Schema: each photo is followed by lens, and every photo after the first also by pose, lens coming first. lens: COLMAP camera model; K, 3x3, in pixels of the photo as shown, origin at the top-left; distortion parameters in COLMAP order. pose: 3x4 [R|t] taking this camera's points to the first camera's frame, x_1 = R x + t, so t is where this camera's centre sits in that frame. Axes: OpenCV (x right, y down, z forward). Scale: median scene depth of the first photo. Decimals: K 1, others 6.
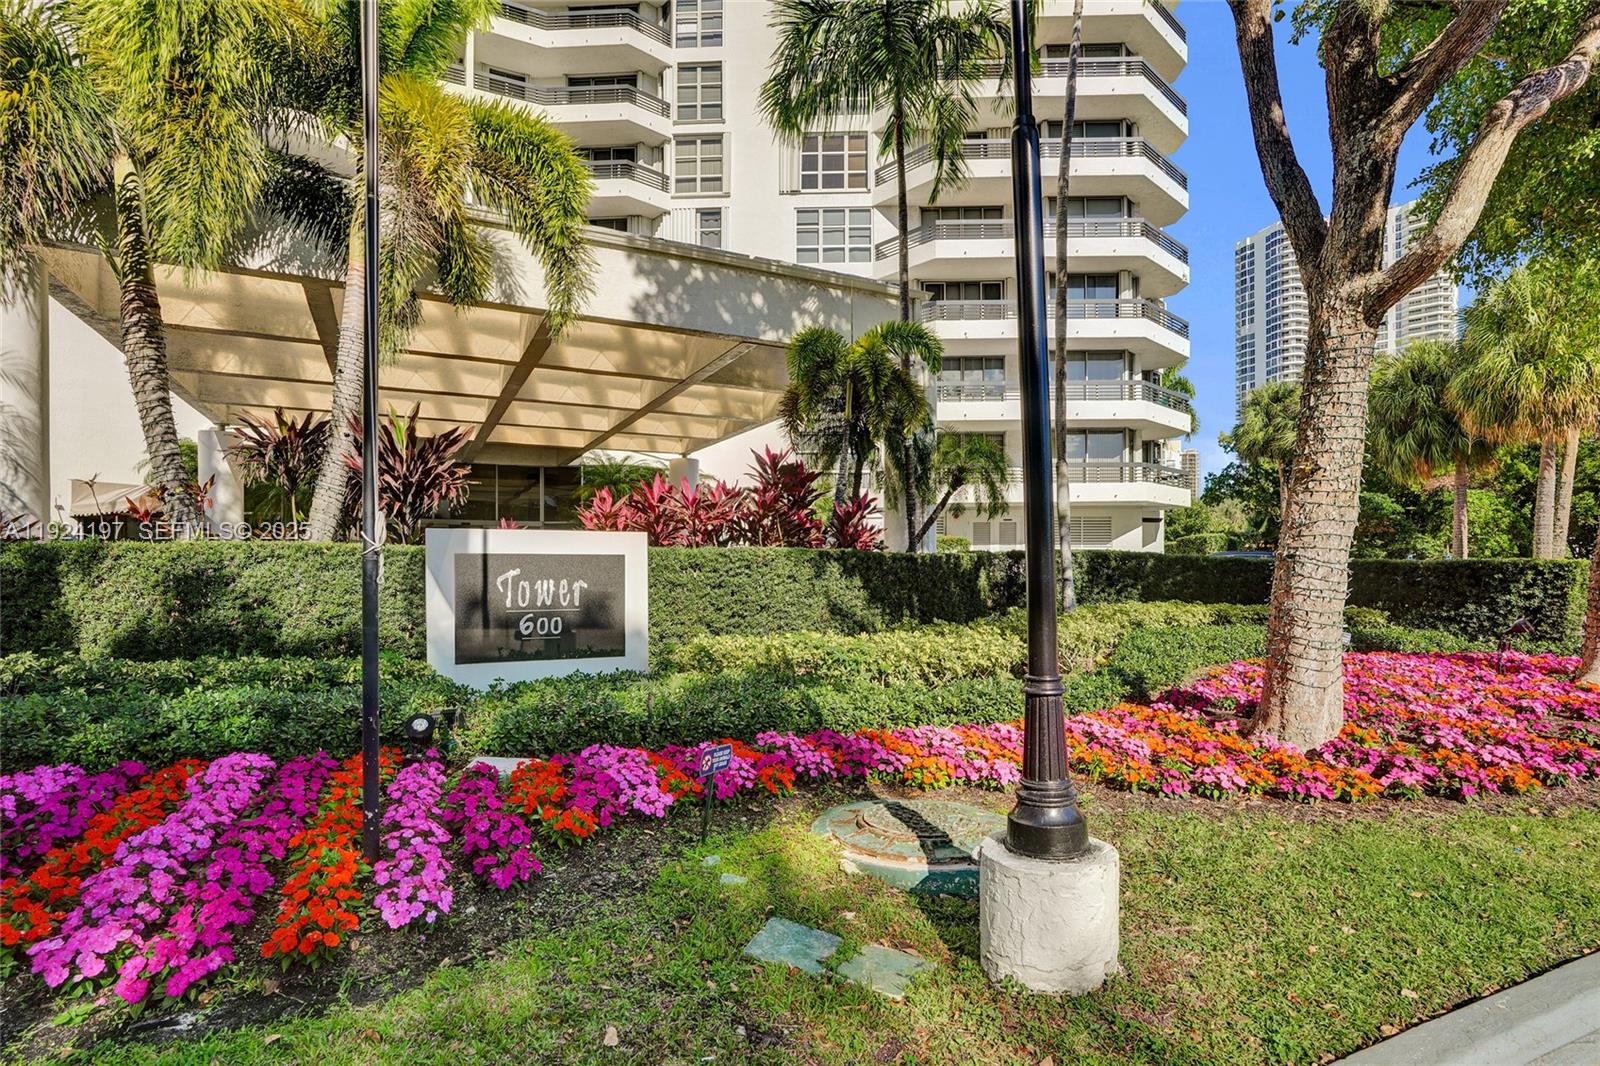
lens RADIAL K [[819.3, 0, 826.2], [0, 819.3, 574.0], [0, 0, 1]] dist [-0.054082, 0.029926]
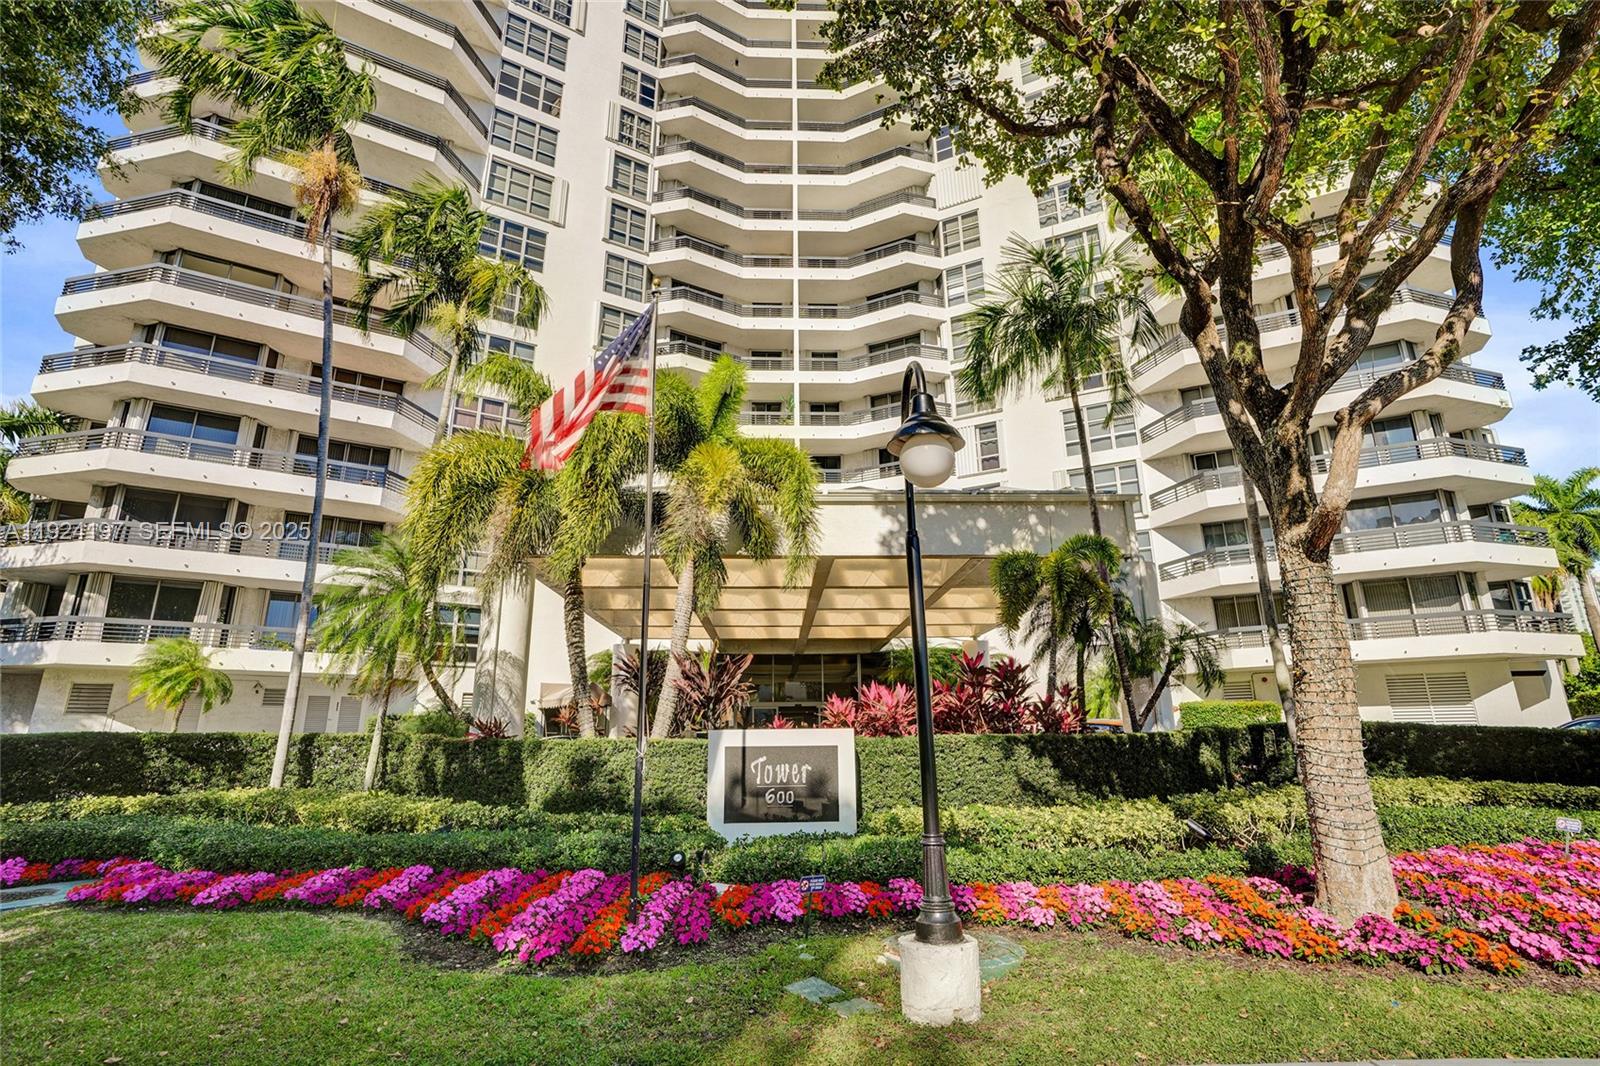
lens RADIAL K [[789.7, 0, 811.2], [0, 789.7, 514.6], [0, 0, 1]] dist [-0.050029, 0.028361]
pose [[0.906103, -0.125187, -0.404111, 0.340409], [0.007816, 0.960007, -0.279868, -0.028877], [0.422985, 0.250431, 0.870843, -0.330315]]
